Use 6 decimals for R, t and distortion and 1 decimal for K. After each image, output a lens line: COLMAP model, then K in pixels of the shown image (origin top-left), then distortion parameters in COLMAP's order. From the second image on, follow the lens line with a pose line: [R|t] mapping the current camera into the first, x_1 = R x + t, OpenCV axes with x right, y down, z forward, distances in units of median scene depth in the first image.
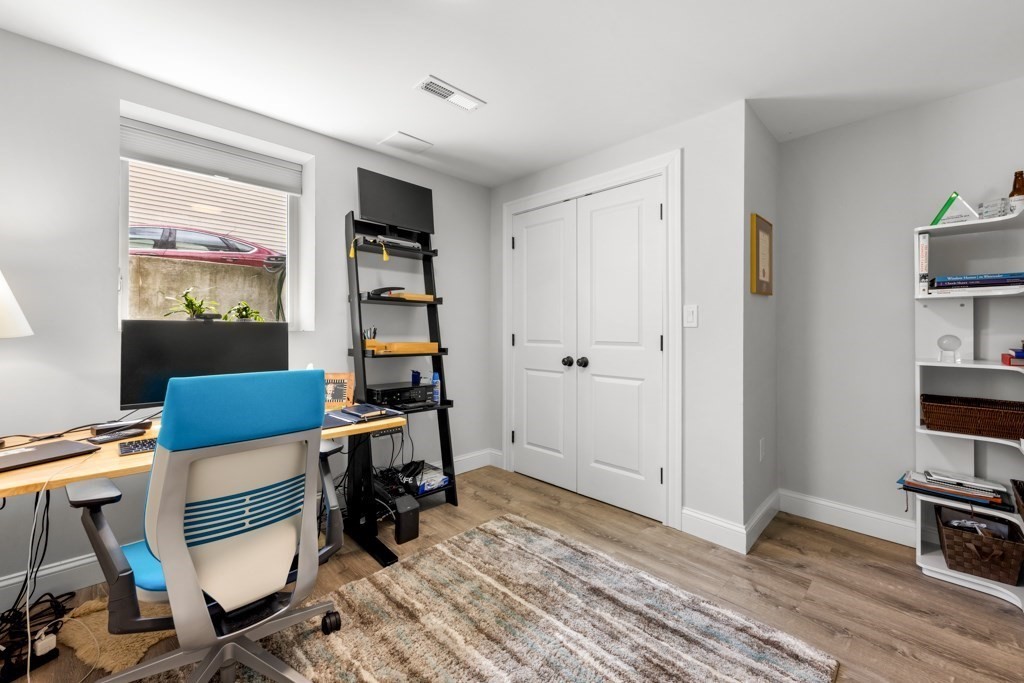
lens RADIAL K [[411.3, 0, 510.7], [0, 411.3, 332.9], [0, 0, 1]] dist [0.002018, -0.003309]
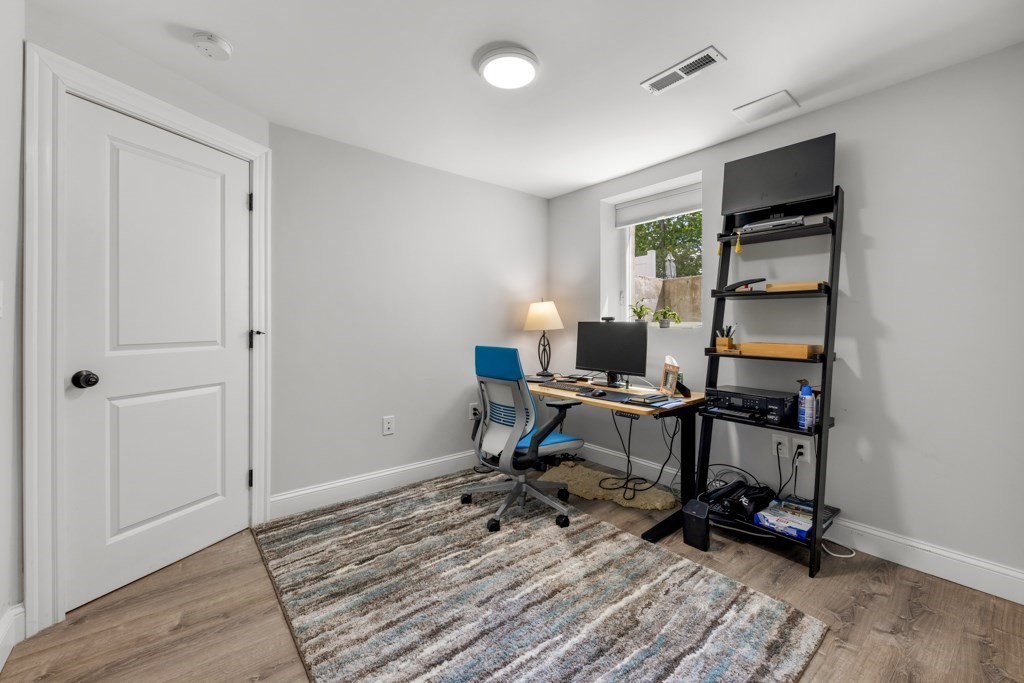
lens RADIAL K [[411.3, 0, 510.7], [0, 411.3, 332.9], [0, 0, 1]] dist [0.002018, -0.003309]
pose [[-0.103031, 0.011954, -0.994606, 0.701874], [-0.012519, 0.999833, 0.013314, -0.002721], [0.994599, 0.013823, -0.102864, 0.622287]]
